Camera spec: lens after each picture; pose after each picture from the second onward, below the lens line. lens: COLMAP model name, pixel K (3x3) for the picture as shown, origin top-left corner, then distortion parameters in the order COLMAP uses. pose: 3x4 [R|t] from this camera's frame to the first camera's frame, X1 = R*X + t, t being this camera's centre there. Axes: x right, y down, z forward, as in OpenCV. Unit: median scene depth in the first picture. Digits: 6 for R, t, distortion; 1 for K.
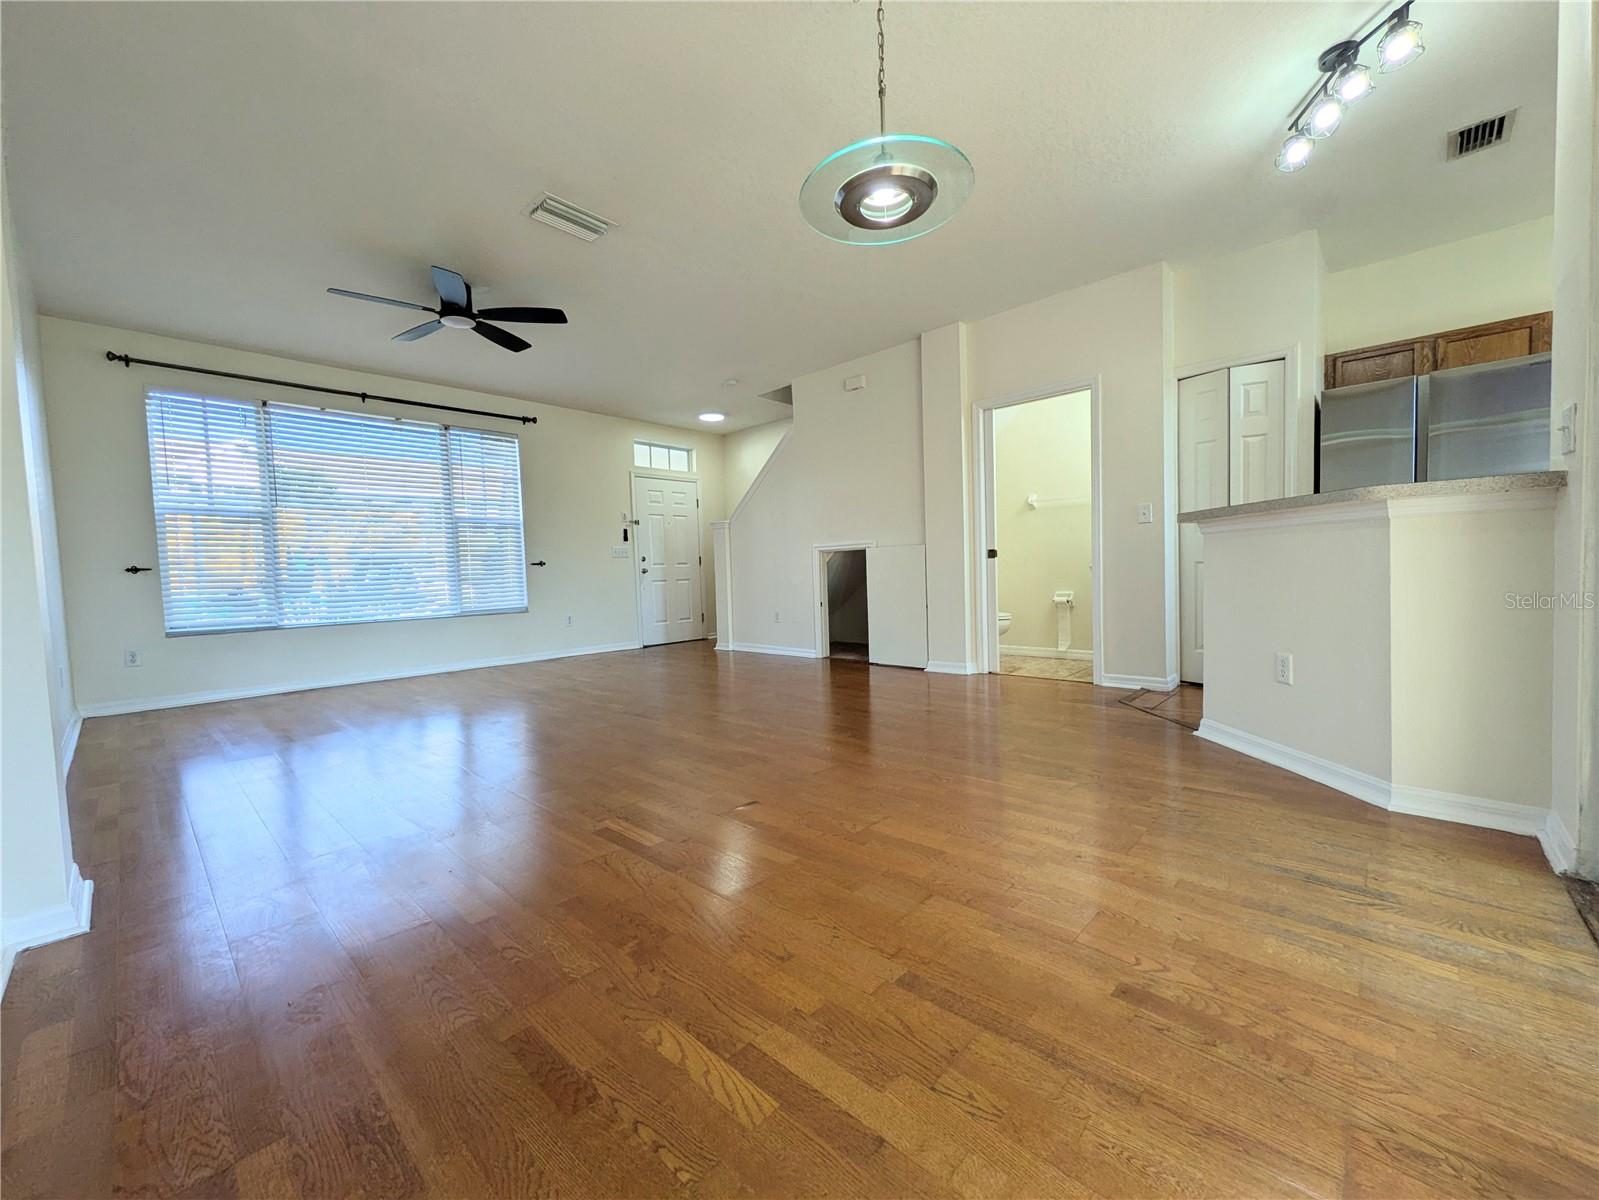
lens RADIAL K [[632.3, 0, 796.7], [0, 632.3, 606.5], [0, 0, 1]] dist [0.003235, -0.002053]
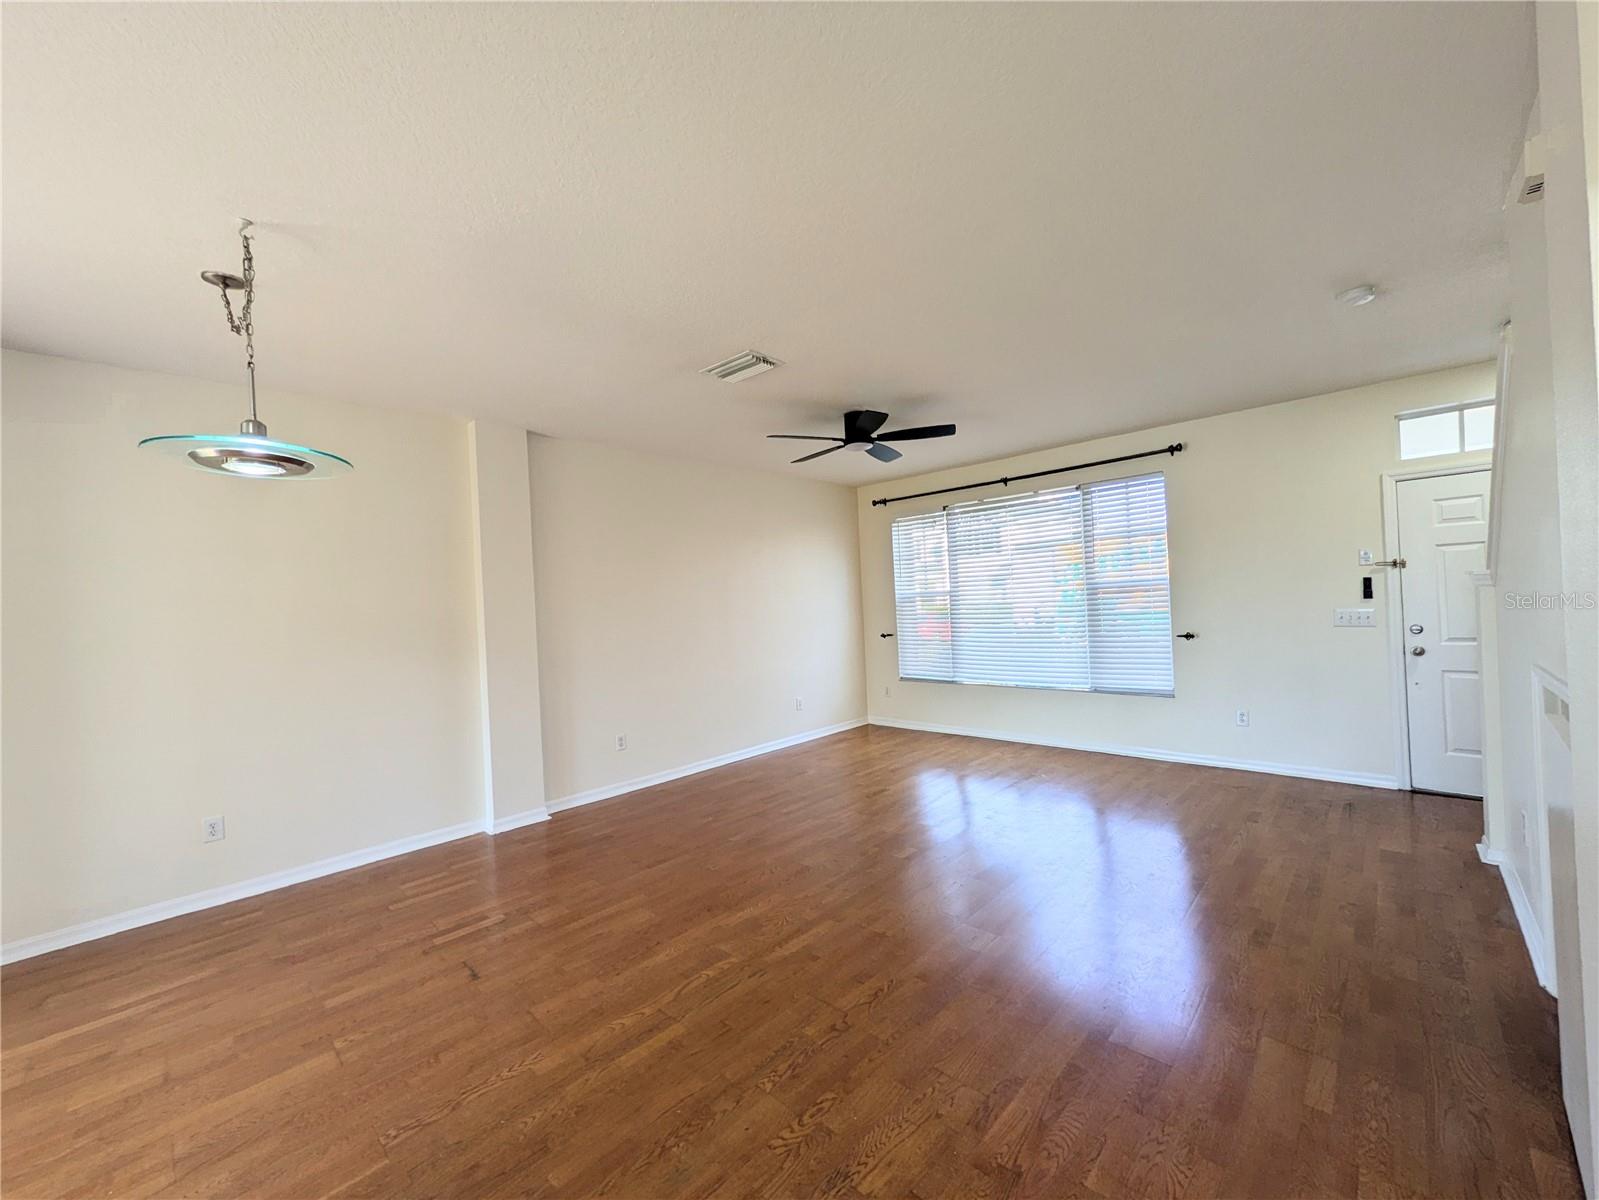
lens RADIAL K [[632.3, 0, 801.0], [0, 632.3, 598.6], [0, 0, 1]] dist [0.003235, -0.002053]
pose [[-0.009437, 0.025022, -0.999642, 0.393883], [-0.007173, 0.999659, 0.025090, -0.145297], [0.999930, 0.007408, -0.009255, 0.625371]]
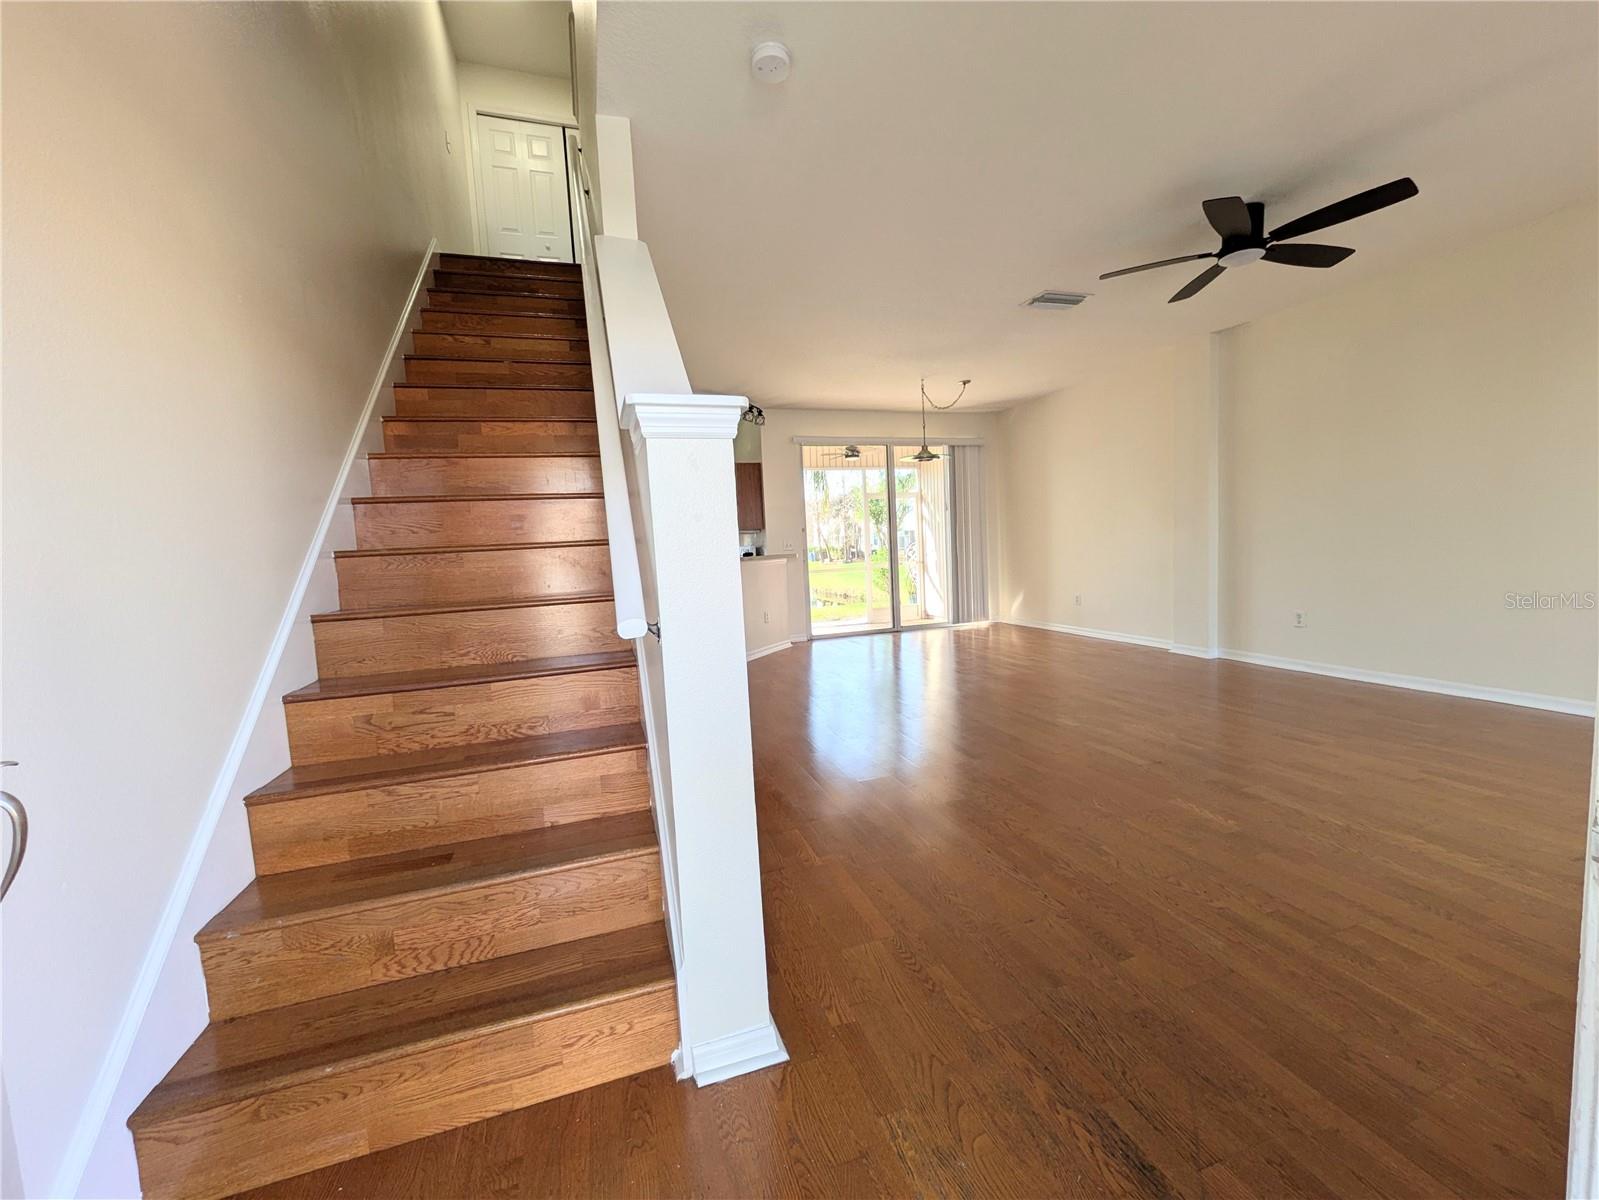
lens RADIAL K [[632.3, 0, 810.4], [0, 632.3, 607.4], [0, 0, 1]] dist [0.003235, -0.002053]
pose [[-0.884045, 0.027152, 0.466613, -0.287129], [0.098959, 0.986553, 0.130081, -0.119268], [-0.456807, 0.161173, -0.874843, 1.443151]]
